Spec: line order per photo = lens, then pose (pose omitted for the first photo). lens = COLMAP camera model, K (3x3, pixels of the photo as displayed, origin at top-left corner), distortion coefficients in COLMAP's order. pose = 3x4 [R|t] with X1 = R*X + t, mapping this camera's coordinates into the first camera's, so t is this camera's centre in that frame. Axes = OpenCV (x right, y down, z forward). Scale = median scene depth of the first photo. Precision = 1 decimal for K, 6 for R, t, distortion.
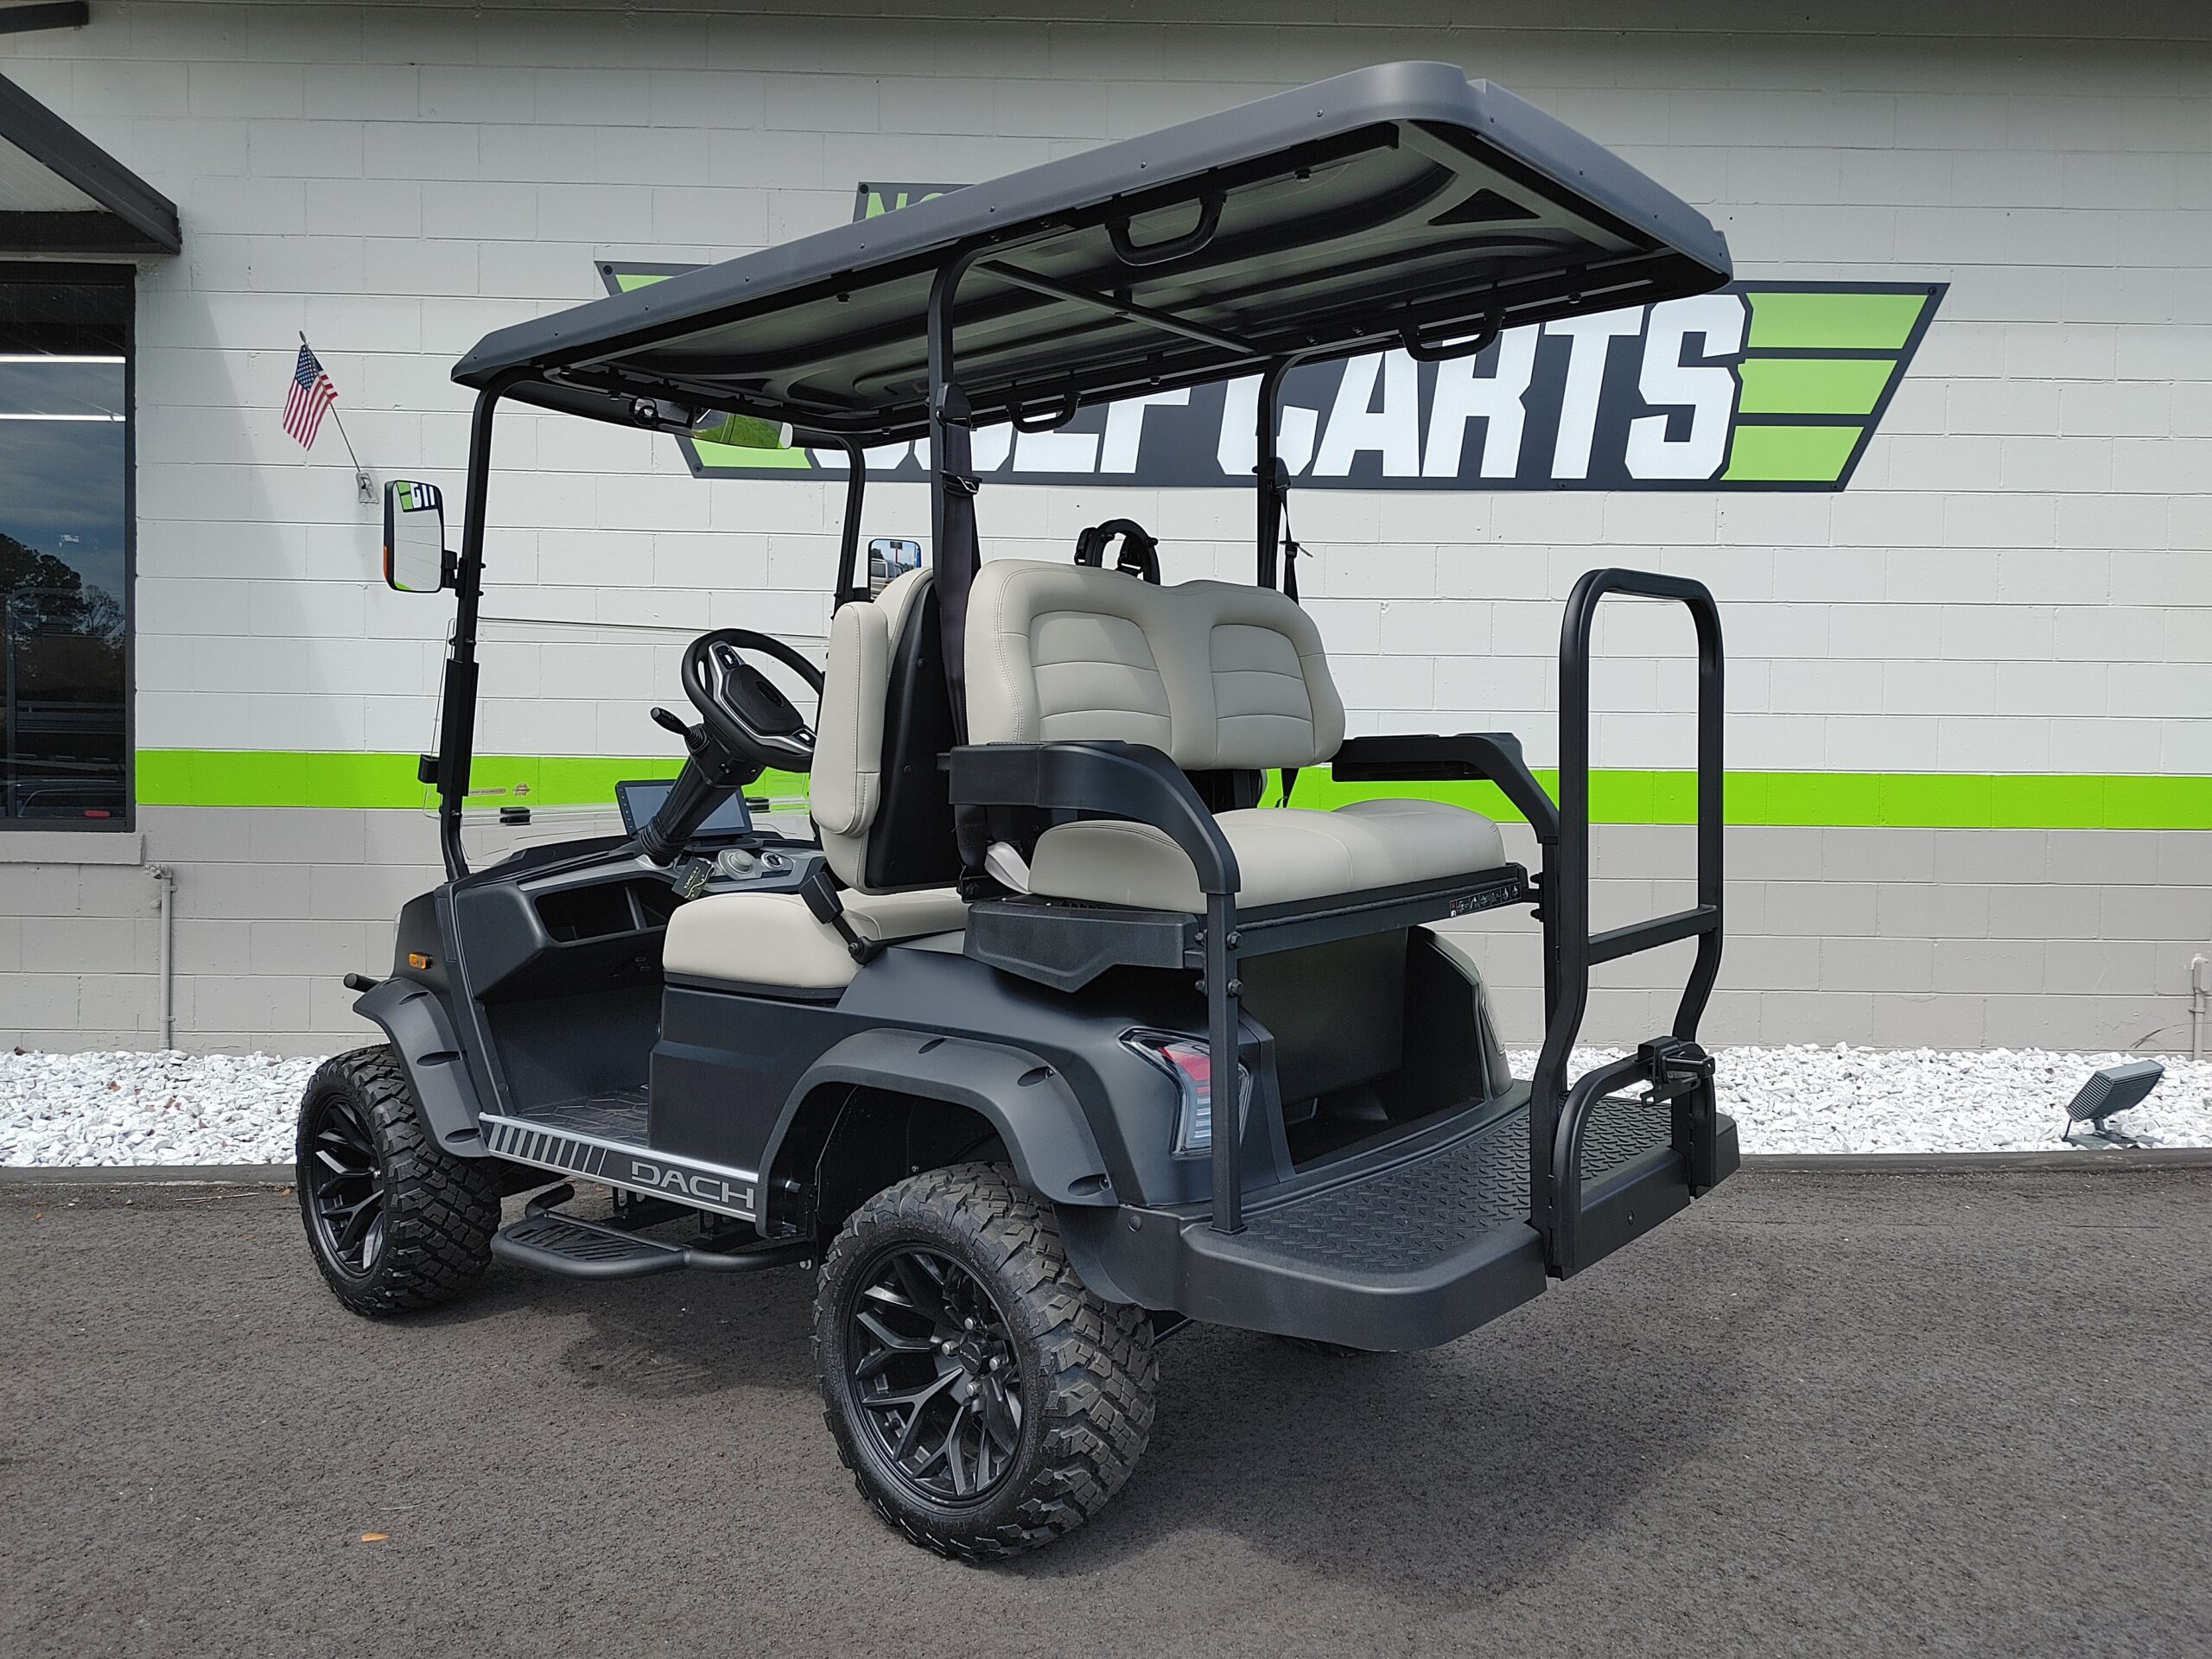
lens RADIAL K [[1693.8, 0, 1106.0], [0, 1693.8, 829.5], [0, 0, 1]] dist [-0.004321, -0.001751]
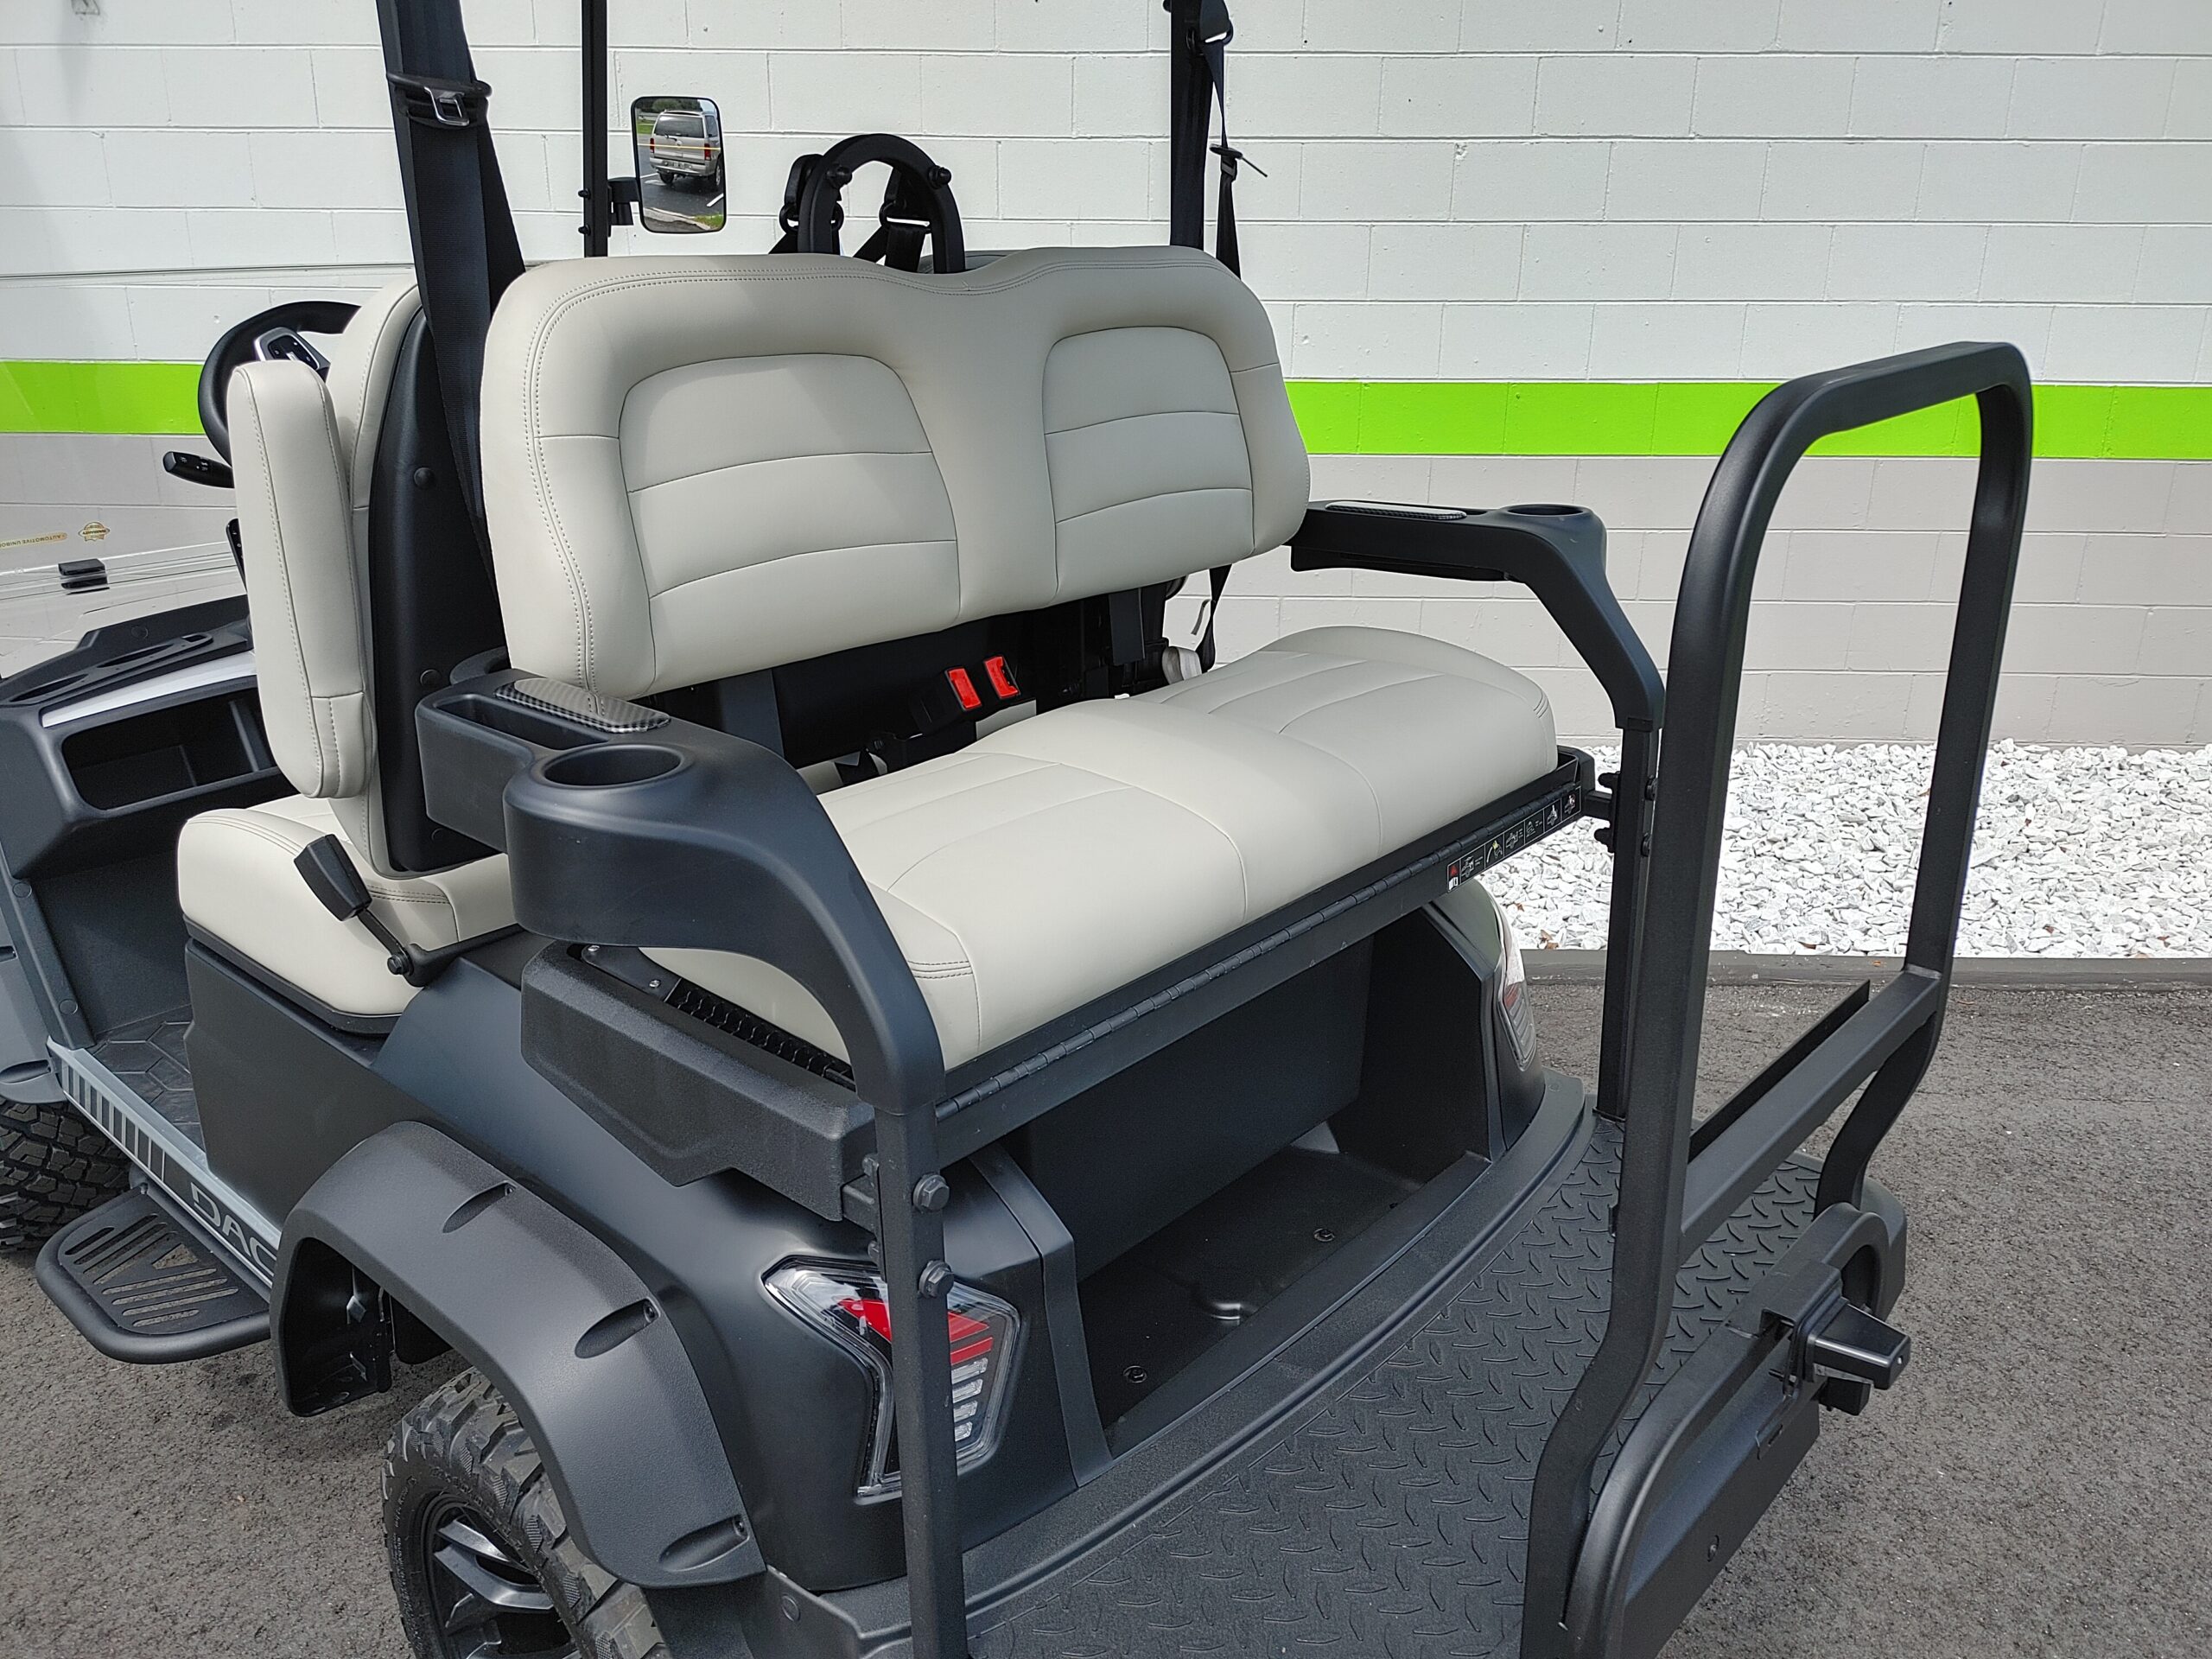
lens RADIAL K [[1645.3, 0, 1139.0], [0, 1645.3, 832.3], [0, 0, 1]] dist [0.054055, -0.058787]
pose [[0.999021, 0.015478, -0.041431, 0.106151], [-0.002507, 0.955071, 0.296365, -0.119041], [0.044156, -0.295972, 0.954176, 0.404325]]
